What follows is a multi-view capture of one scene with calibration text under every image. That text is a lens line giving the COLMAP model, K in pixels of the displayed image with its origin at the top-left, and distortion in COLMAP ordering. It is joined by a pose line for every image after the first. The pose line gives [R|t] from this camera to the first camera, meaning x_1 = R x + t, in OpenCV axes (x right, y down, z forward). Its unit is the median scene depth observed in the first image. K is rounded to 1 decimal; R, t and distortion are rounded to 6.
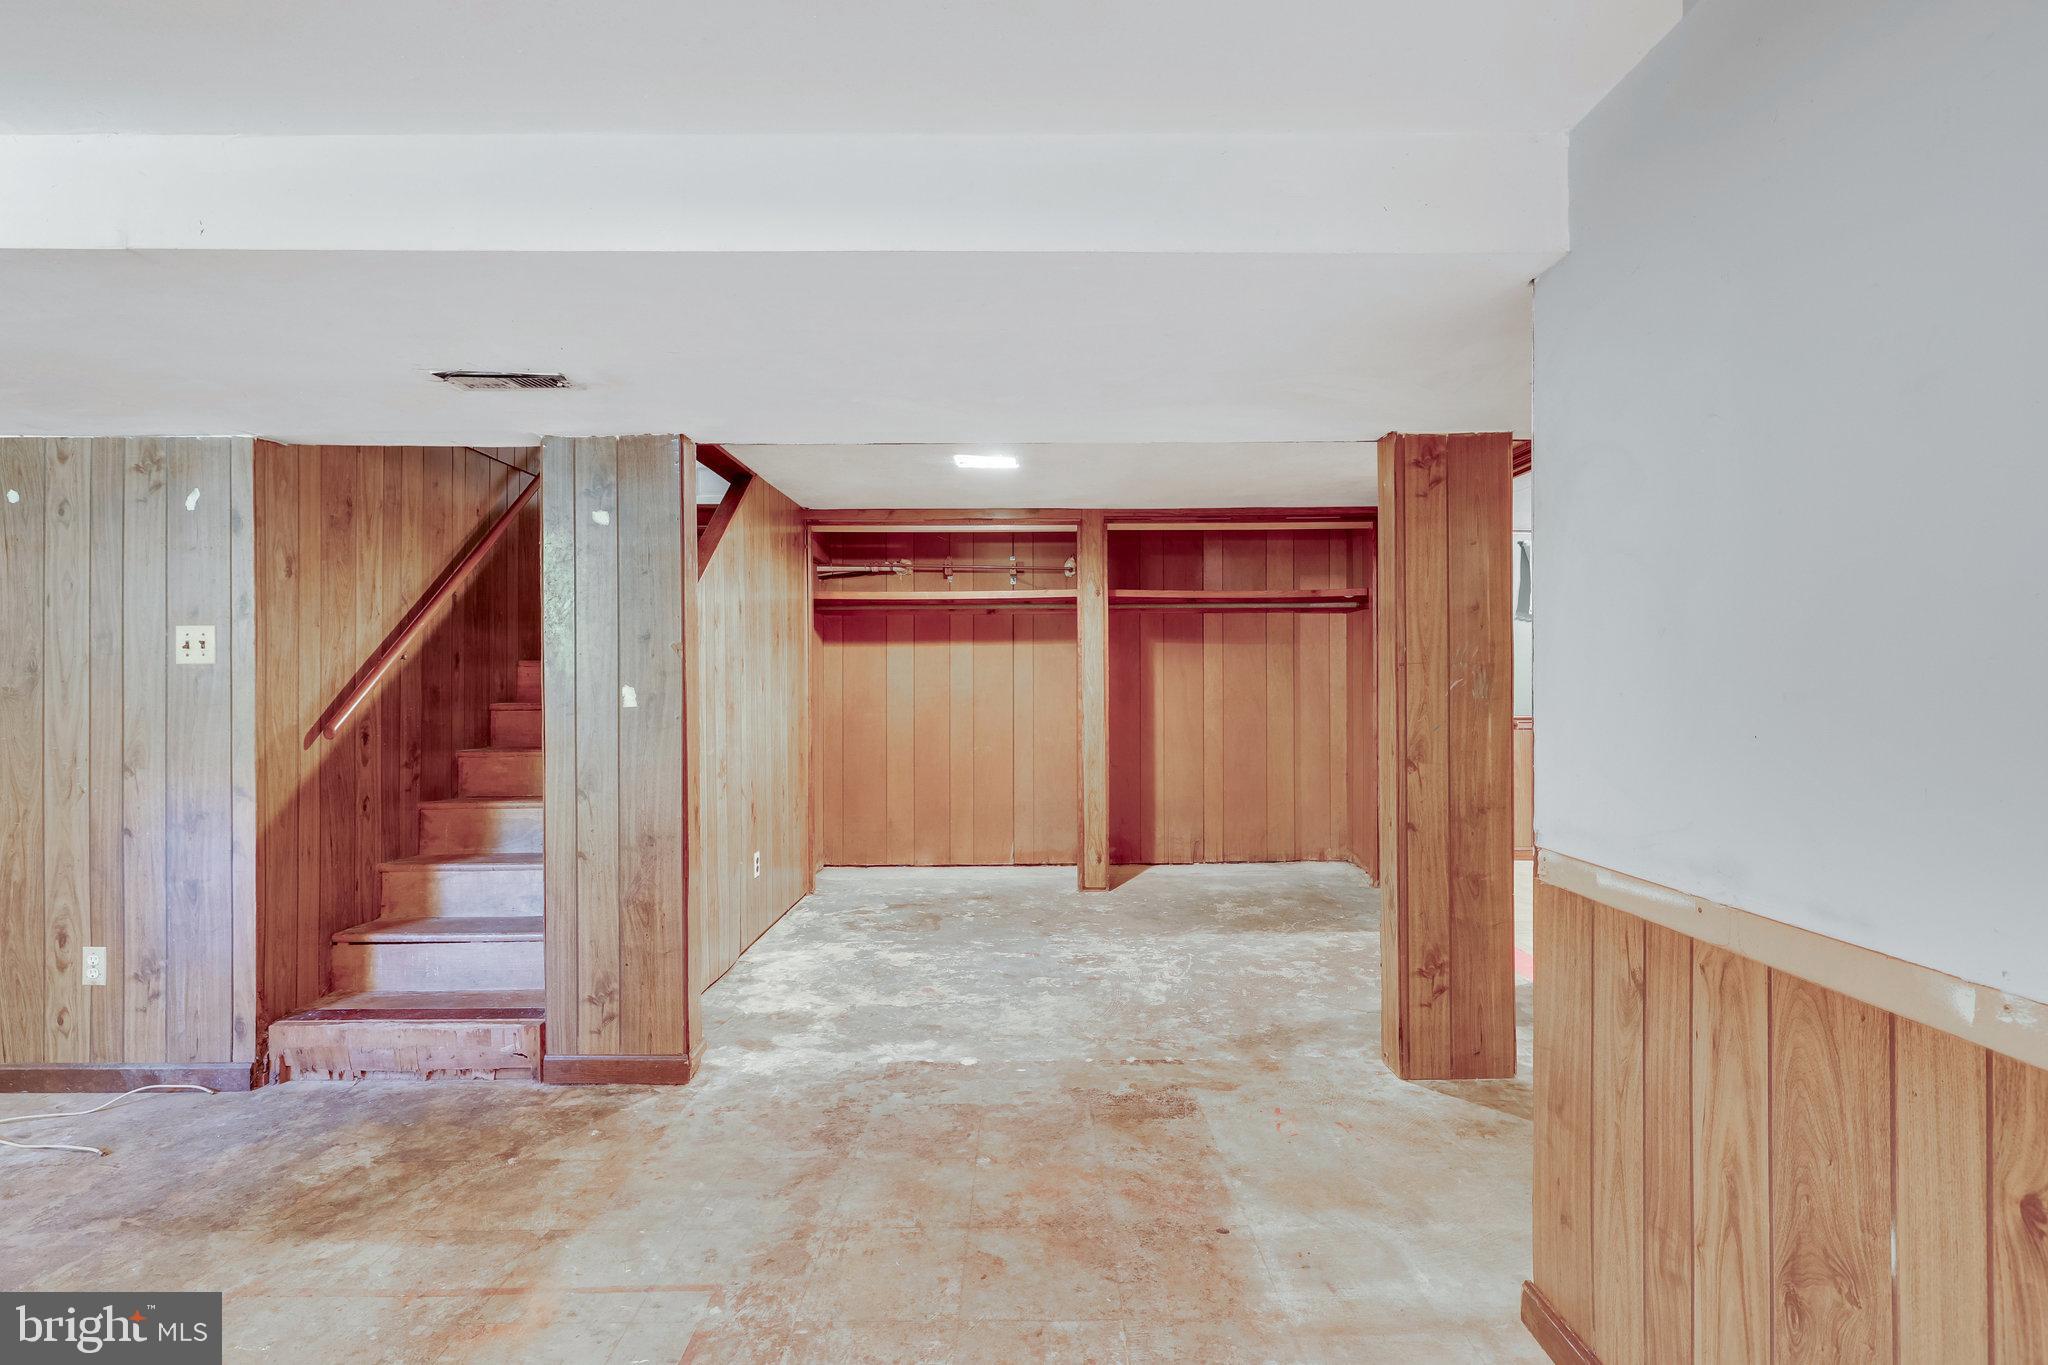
lens RADIAL K [[945.6, 0, 1067.6], [0, 945.6, 682.4], [0, 0, 1]] dist [0.000602, -0.000254]
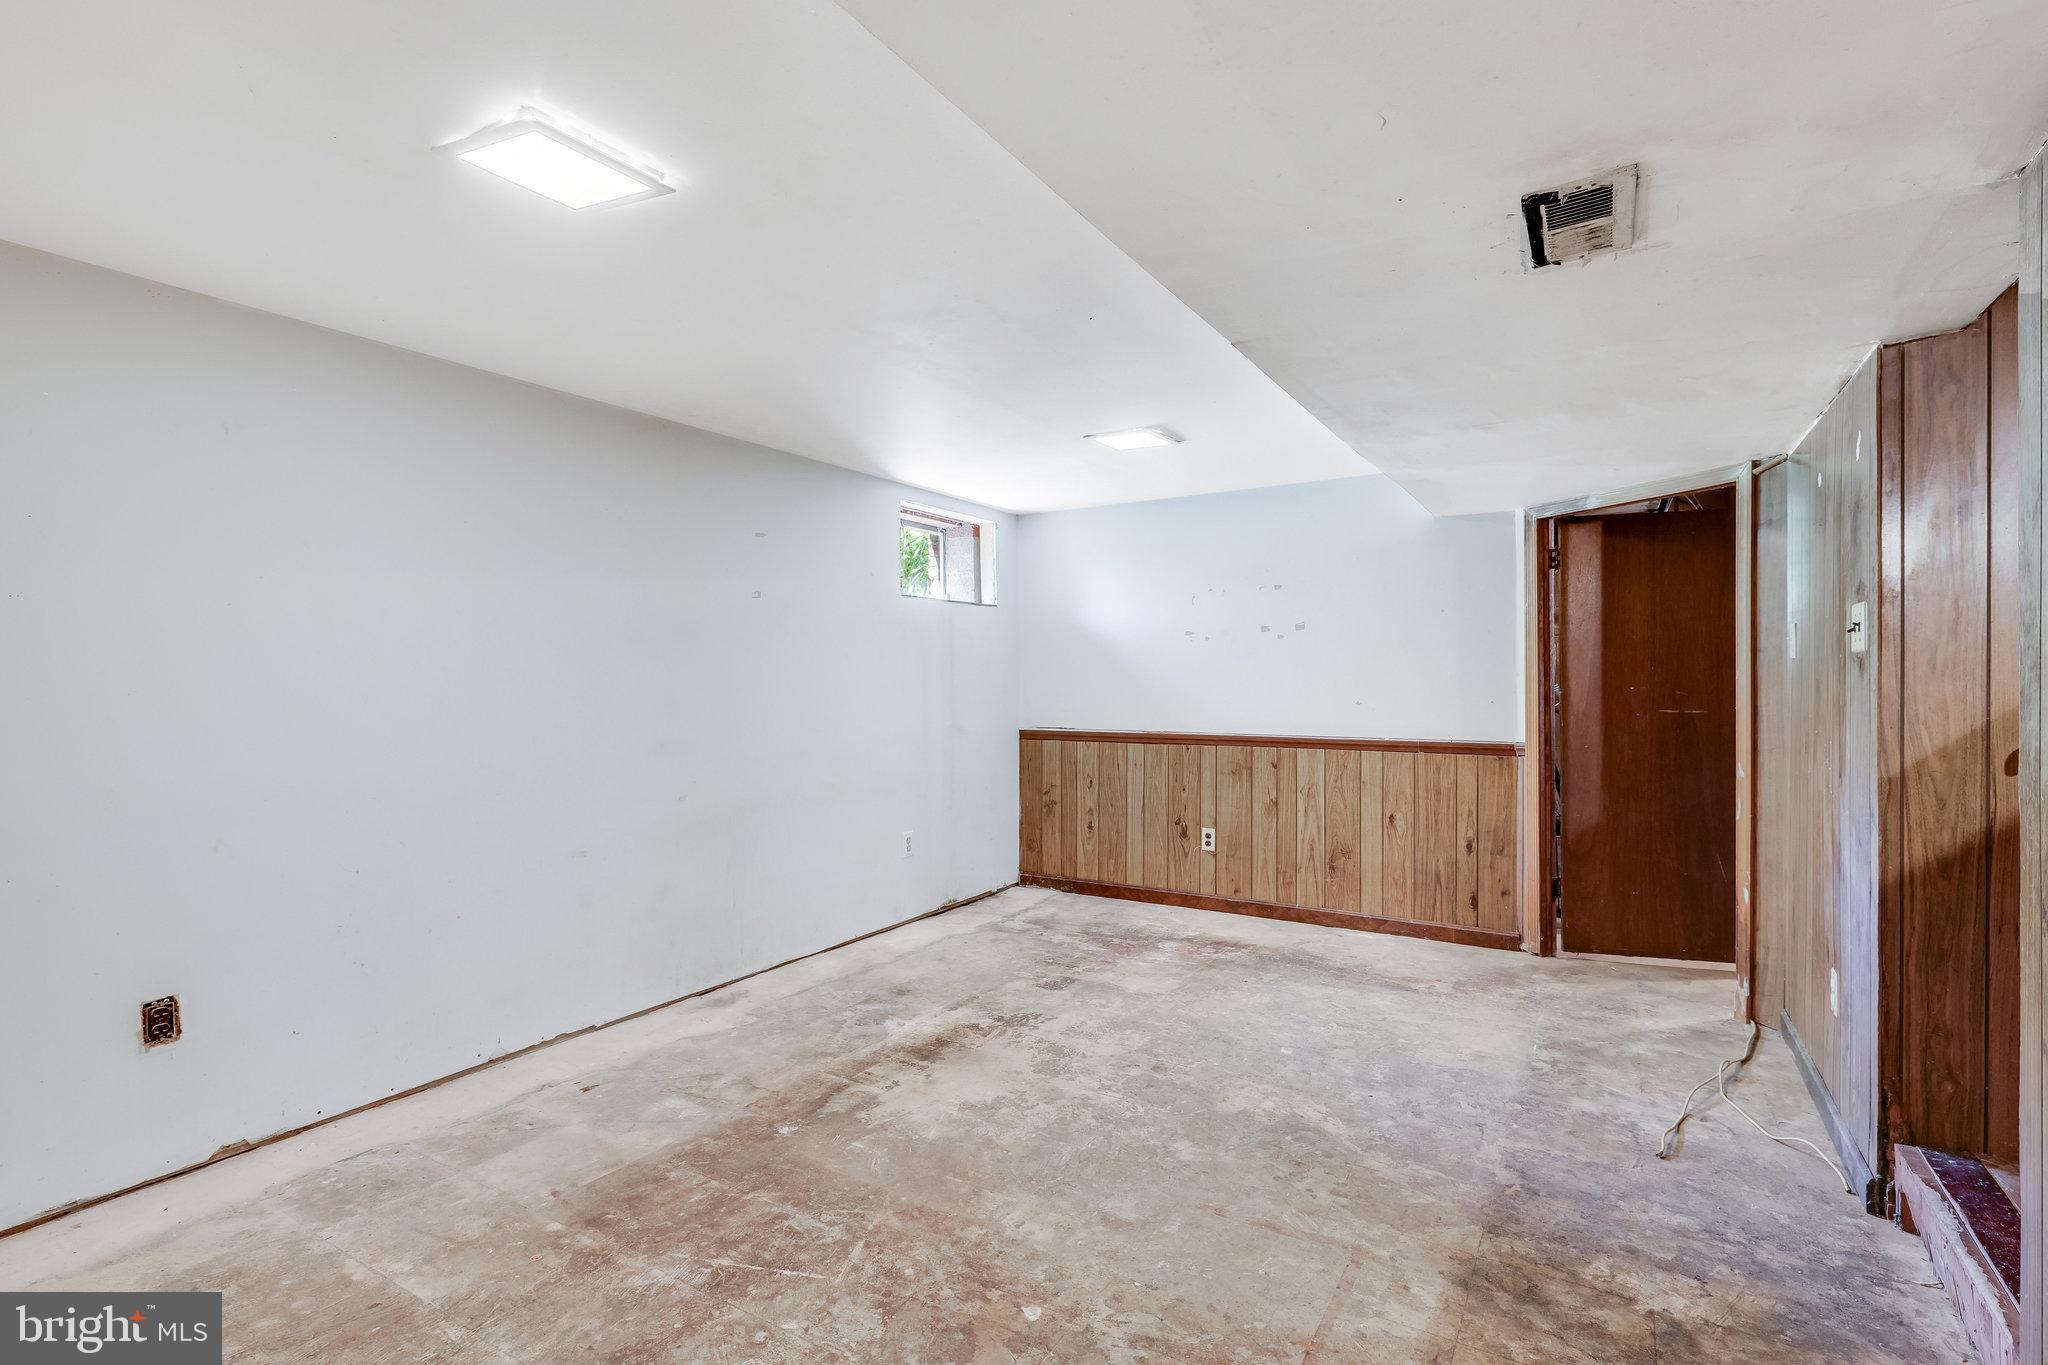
lens RADIAL K [[994.3, 0, 1020.2], [0, 994.3, 681.4], [0, 0, 1]] dist [0.000077, -0.000268]
pose [[-0.559013, 0.010808, -0.829088, 0.177587], [0.004996, 0.999941, 0.009667, -0.007843], [0.829144, 0.001262, -0.559034, 0.880768]]
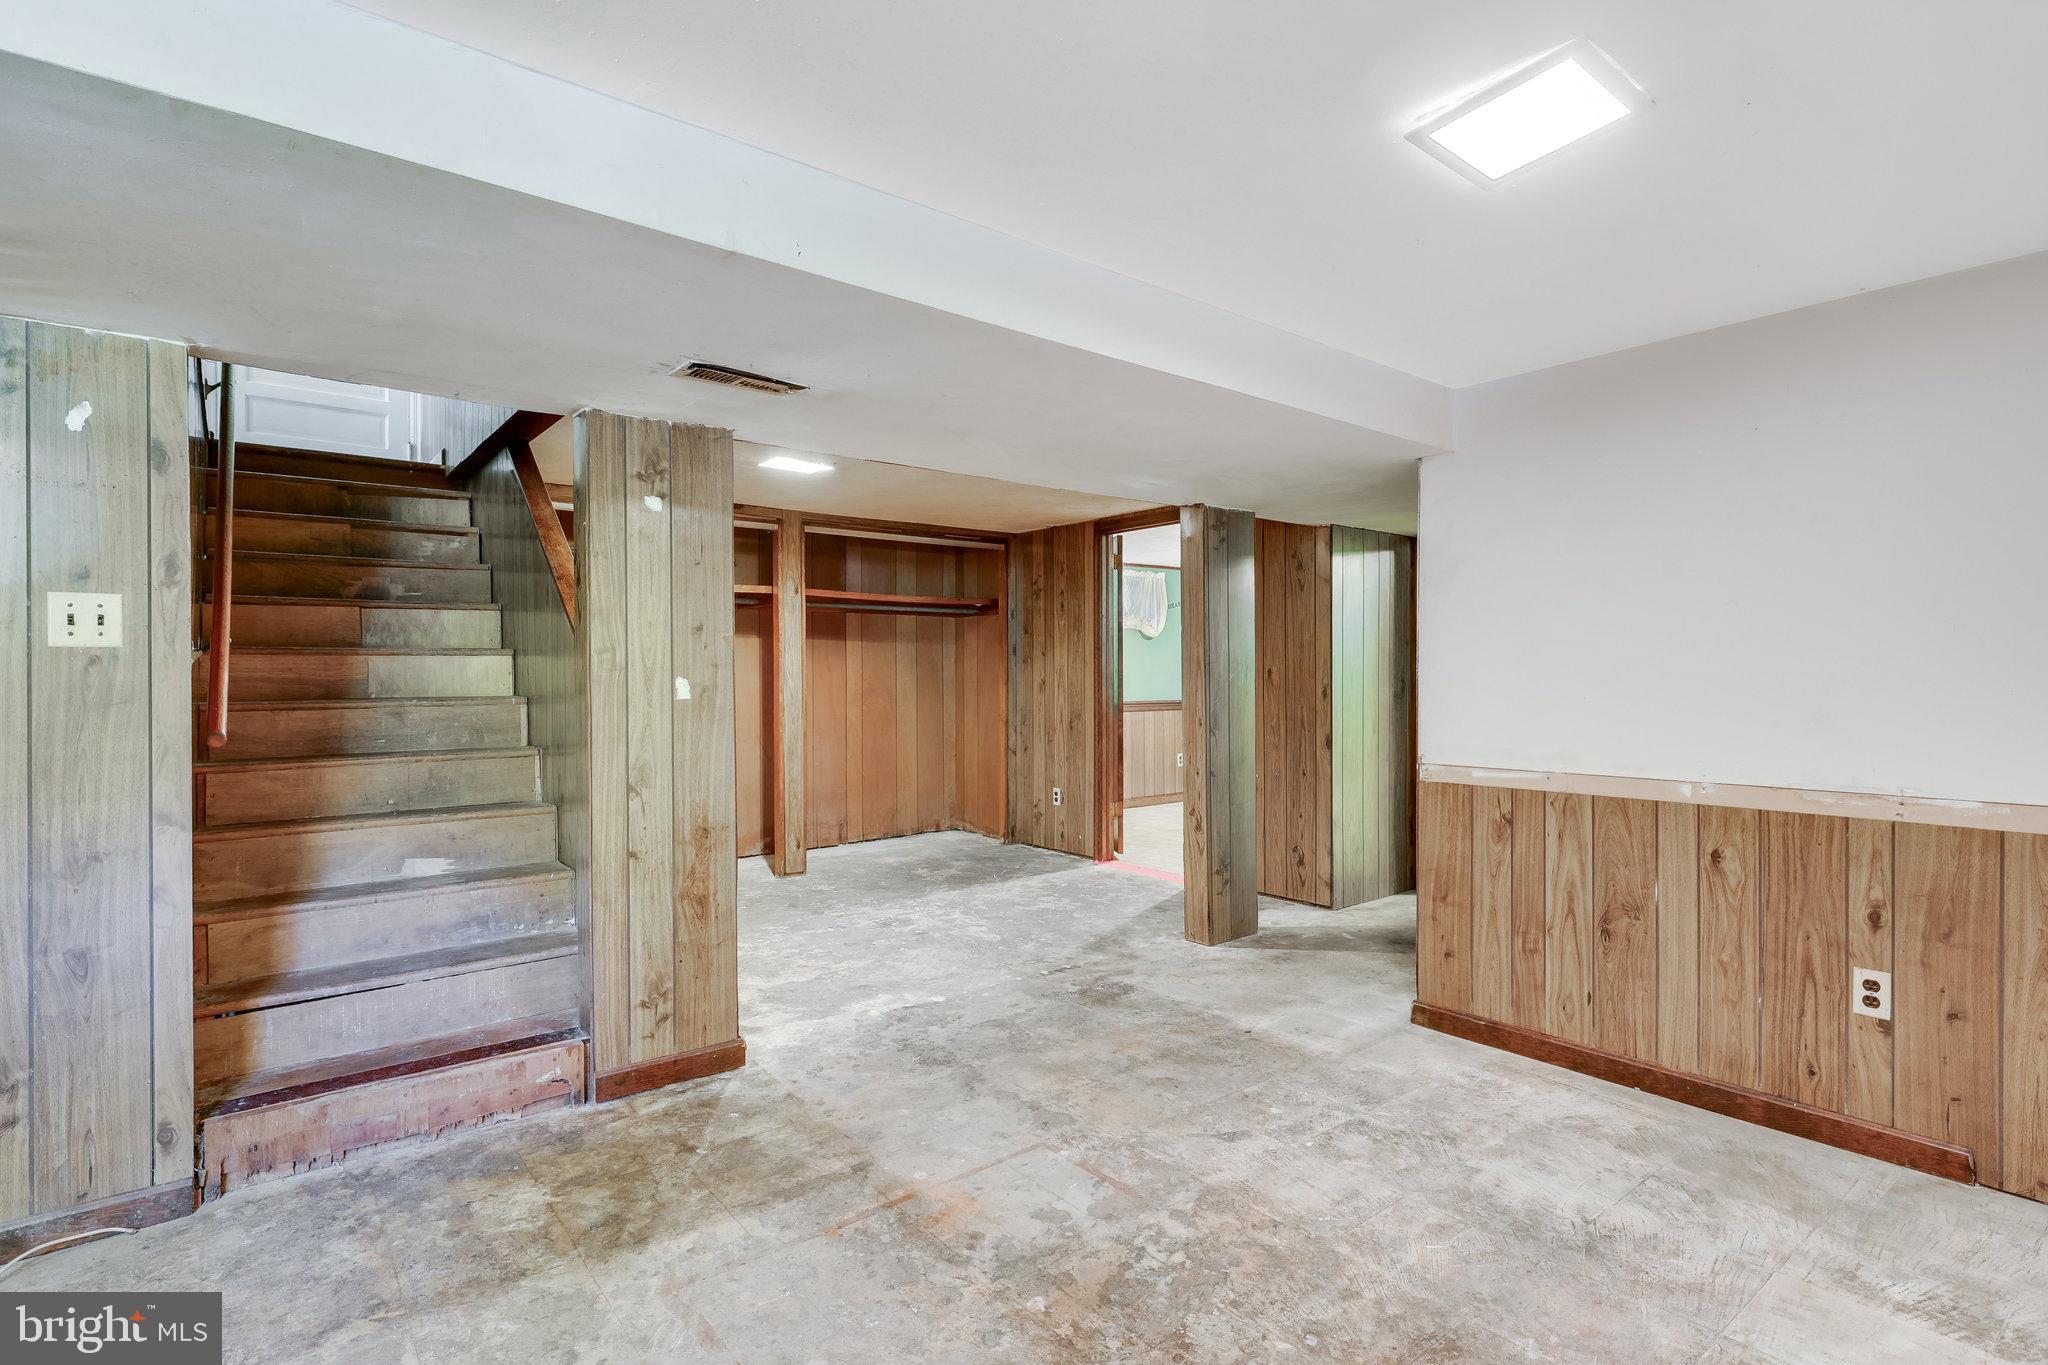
lens RADIAL K [[945.6, 0, 1067.6], [0, 945.6, 682.4], [0, 0, 1]] dist [0.000602, -0.000254]
pose [[0.788519, -0.002406, 0.615006, -0.776401], [0.000104, 0.999993, 0.003779, 0.005024], [-0.615010, -0.002916, 0.788514, -0.022856]]
